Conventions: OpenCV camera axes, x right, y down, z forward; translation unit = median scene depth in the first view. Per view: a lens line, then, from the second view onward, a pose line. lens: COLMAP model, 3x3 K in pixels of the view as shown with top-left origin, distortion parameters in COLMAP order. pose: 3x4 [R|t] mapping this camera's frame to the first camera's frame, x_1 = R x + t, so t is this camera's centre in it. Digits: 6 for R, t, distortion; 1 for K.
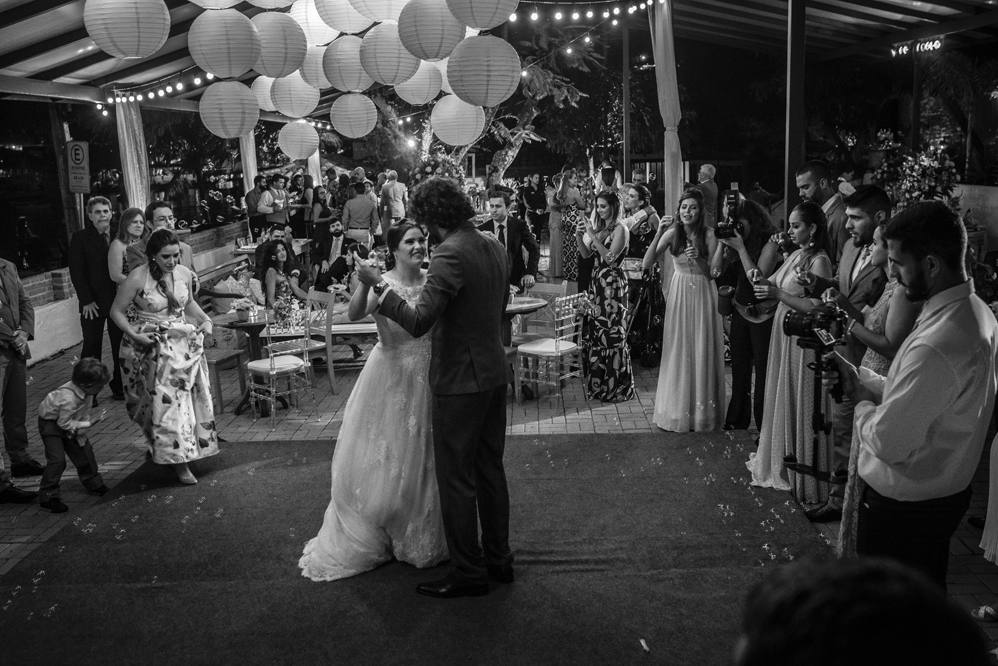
lens RADIAL K [[986.3, 0, 498.3], [0, 986.3, 342.8], [0, 0, 1]] dist [-0.024993, 0.000000]
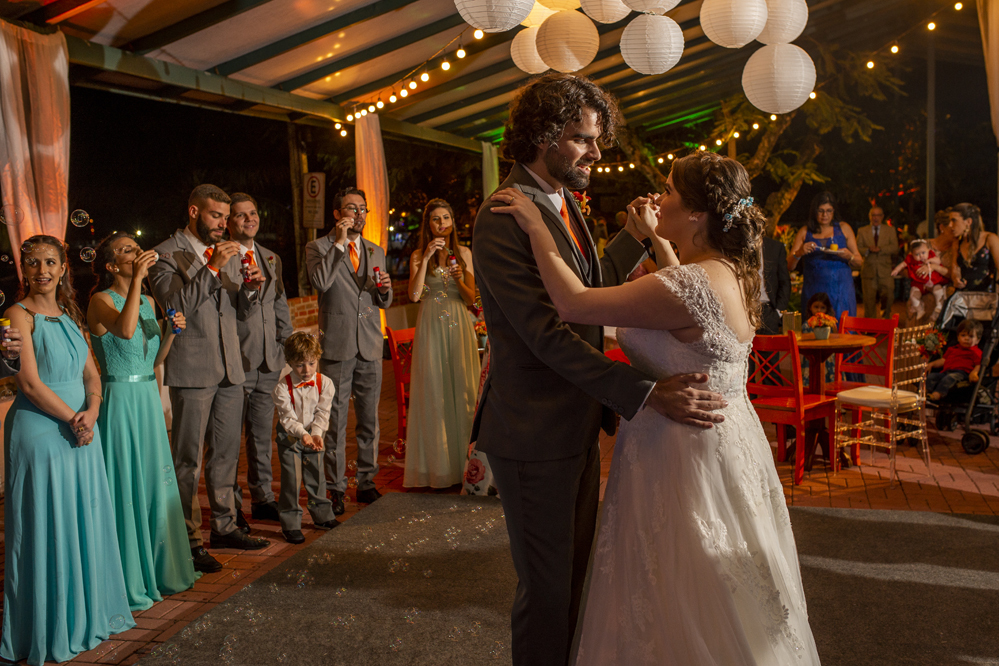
lens RADIAL K [[987.3, 0, 506.4], [0, 987.3, 326.6], [0, 0, 1]] dist [-0.024993, 0.000000]
pose [[0.976138, 0.020843, -0.216149, -0.040442], [-0.045836, 0.992733, -0.111269, 0.029545], [0.212259, 0.118521, 0.969999, 0.129060]]
